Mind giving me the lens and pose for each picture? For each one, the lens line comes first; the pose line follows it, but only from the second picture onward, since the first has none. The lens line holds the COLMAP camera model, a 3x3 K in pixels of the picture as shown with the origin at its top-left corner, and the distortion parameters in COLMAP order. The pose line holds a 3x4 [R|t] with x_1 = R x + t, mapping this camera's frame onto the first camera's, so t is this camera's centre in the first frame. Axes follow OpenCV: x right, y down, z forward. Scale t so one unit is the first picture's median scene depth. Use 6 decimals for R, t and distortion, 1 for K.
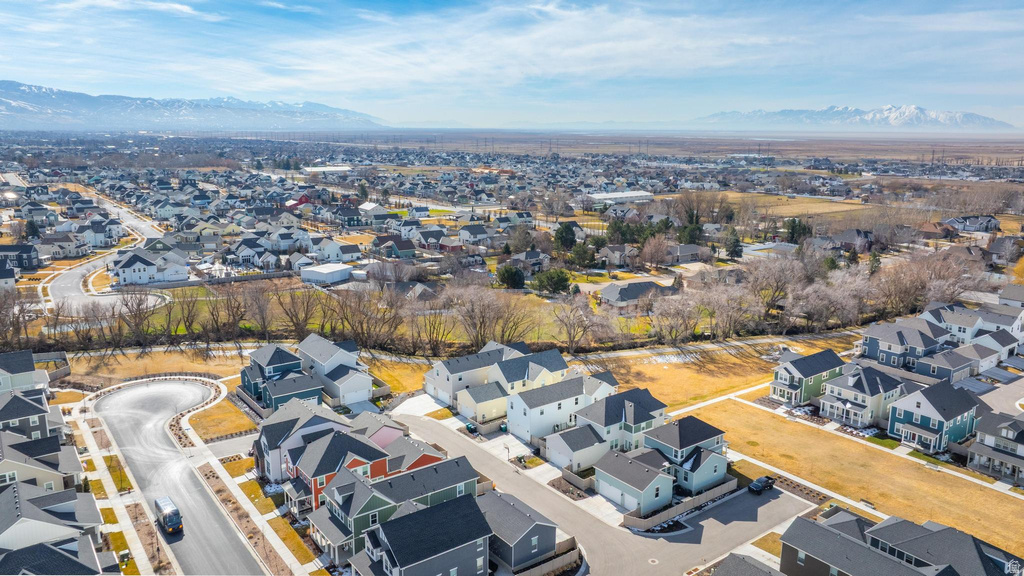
lens RADIAL K [[727.7, 0, 512.0], [0, 727.7, 288.0], [0, 0, 1]] dist [-0.024251, 0.006143]
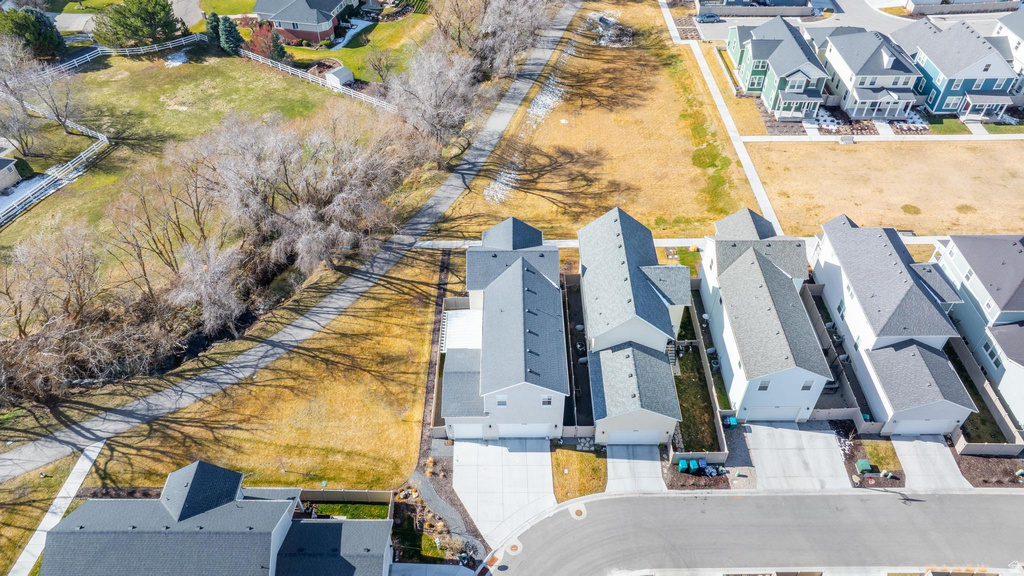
lens RADIAL K [[727.7, 0, 512.0], [0, 727.7, 288.0], [0, 0, 1]] dist [-0.024251, 0.006143]
pose [[0.600120, -0.558033, 0.573111, -0.309204], [0.178279, 0.791755, 0.584244, -0.183216], [-0.779790, -0.248442, 0.574633, 0.781658]]
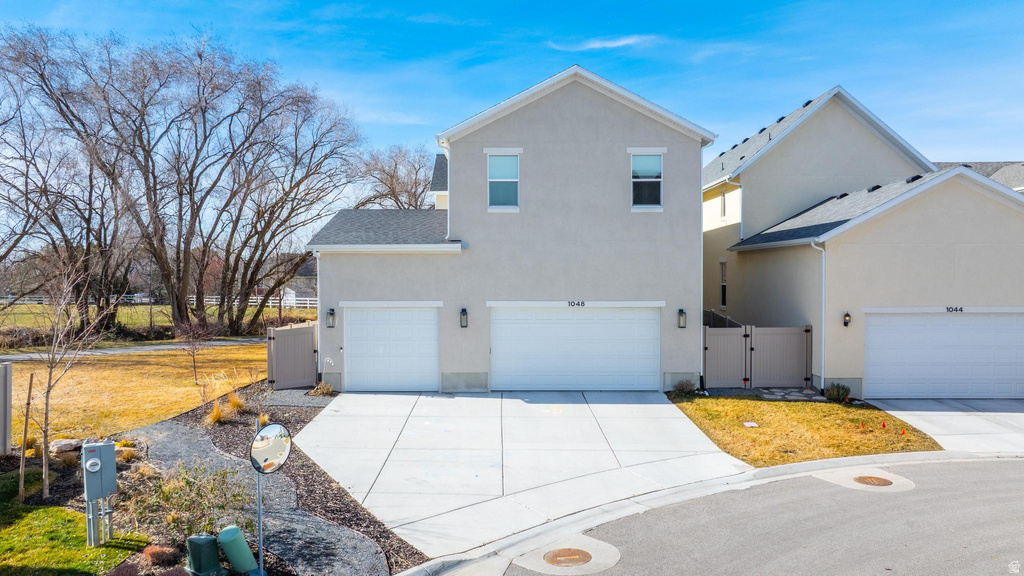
lens RADIAL K [[727.7, 0, 512.0], [0, 727.7, 288.0], [0, 0, 1]] dist [-0.024251, 0.006143]
pose [[0.607187, -0.018246, 0.794349, -0.210756], [0.176795, 0.977776, -0.112680, 0.153528], [-0.774640, 0.208855, 0.596919, 0.938603]]
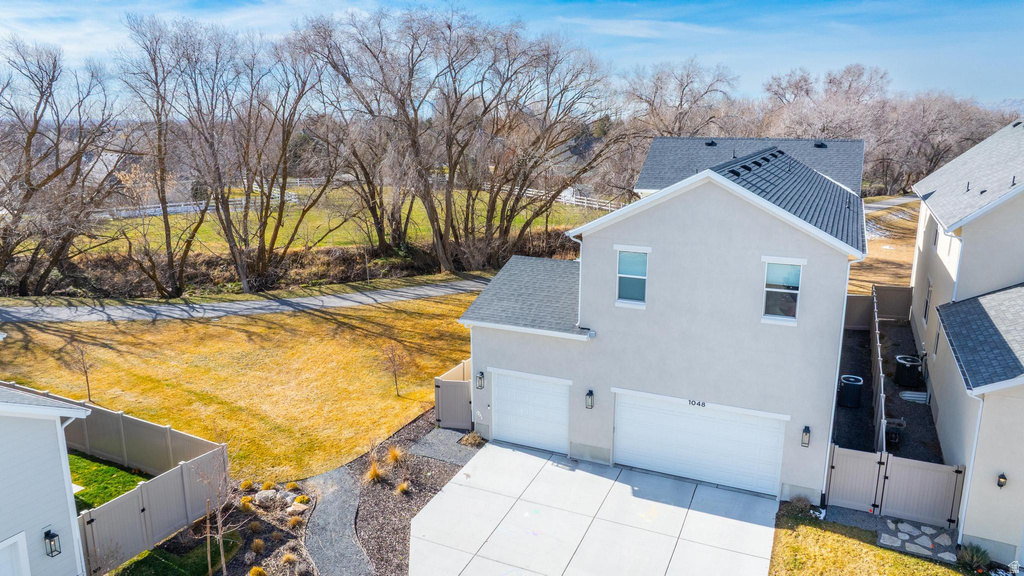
lens RADIAL K [[724.9, 0, 512.0], [0, 724.9, 288.0], [0, 0, 1]] dist [-0.066508, 0.075712]
pose [[0.885844, -0.115156, 0.449466, -0.185282], [0.106041, 0.993320, 0.045500, 0.112199], [-0.451704, 0.007356, 0.892138, 0.905756]]
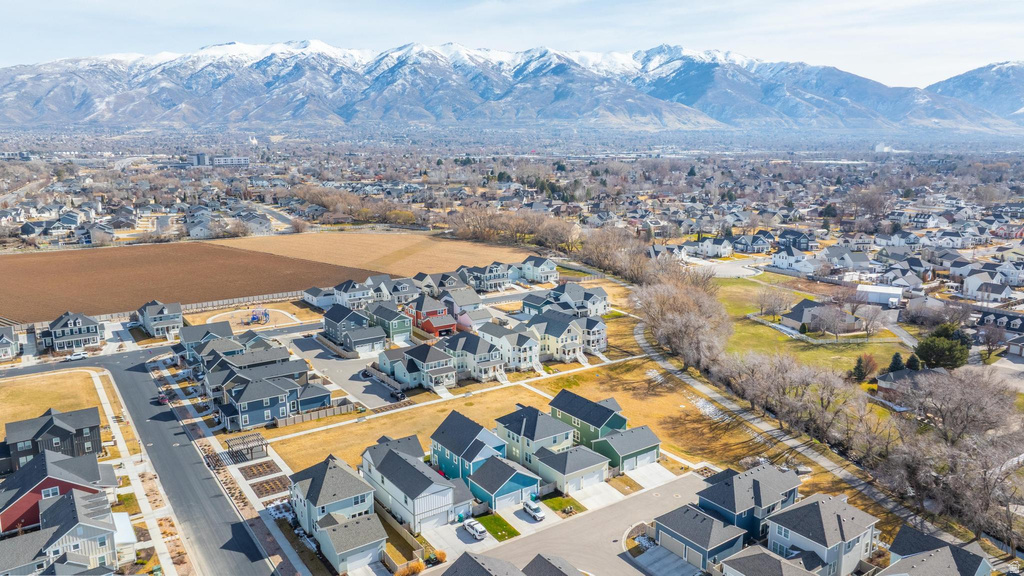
lens RADIAL K [[724.9, 0, 512.0], [0, 724.9, 288.0], [0, 0, 1]] dist [-0.066508, 0.075712]
pose [[-0.036657, 0.192591, -0.980594, 1.346700], [-0.210271, 0.957799, 0.195975, -0.211770], [0.976956, 0.213375, 0.005386, 0.911564]]
